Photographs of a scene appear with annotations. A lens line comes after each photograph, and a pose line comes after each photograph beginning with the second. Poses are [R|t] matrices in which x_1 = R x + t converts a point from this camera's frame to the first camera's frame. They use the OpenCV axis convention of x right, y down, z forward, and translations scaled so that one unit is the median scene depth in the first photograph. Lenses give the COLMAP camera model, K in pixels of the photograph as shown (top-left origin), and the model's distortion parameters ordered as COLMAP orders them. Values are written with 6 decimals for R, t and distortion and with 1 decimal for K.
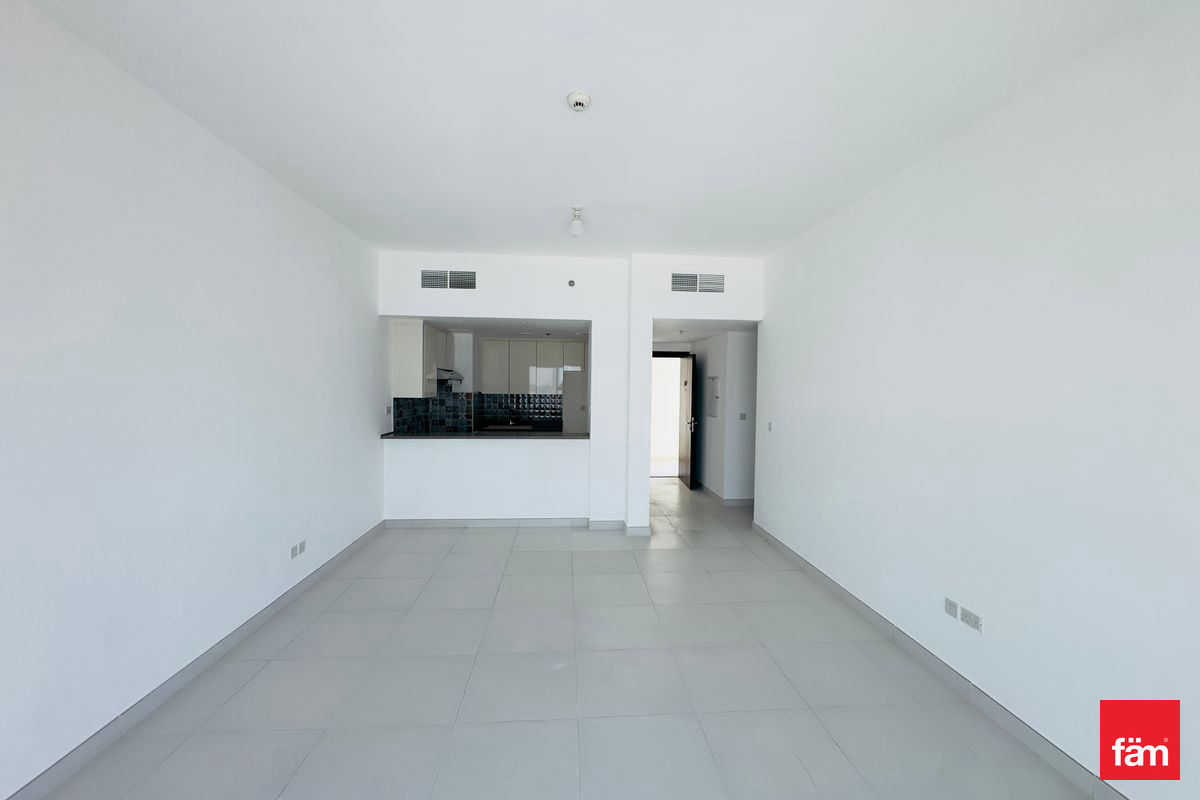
lens RADIAL K [[477.2, 0, 607.9], [0, 477.2, 400.0], [0, 0, 1]] dist [-0.001194, -0.000078]
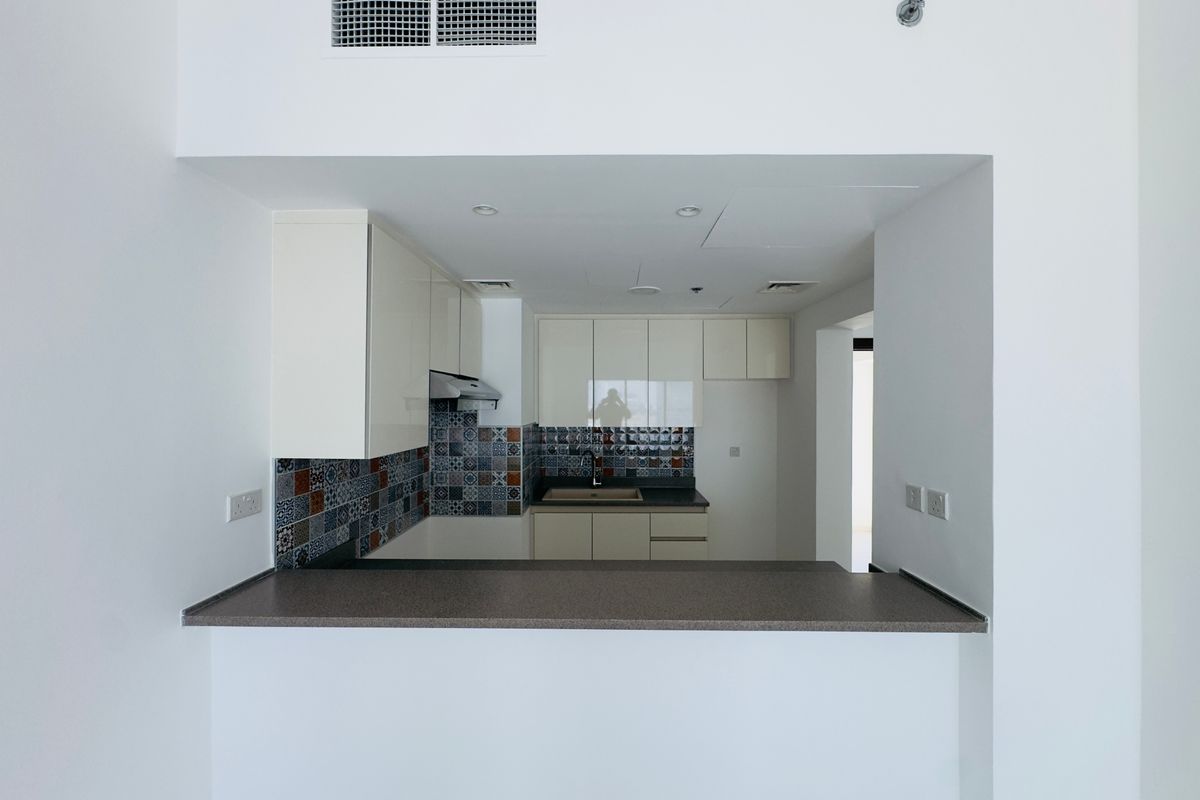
lens RADIAL K [[477.2, 0, 607.9], [0, 477.2, 400.0], [0, 0, 1]] dist [-0.001194, -0.000078]
pose [[0.995911, -0.012964, -0.089403, -0.161096], [0.009593, 0.999231, -0.038031, -0.023017], [0.089828, 0.037018, 0.995269, 0.556151]]
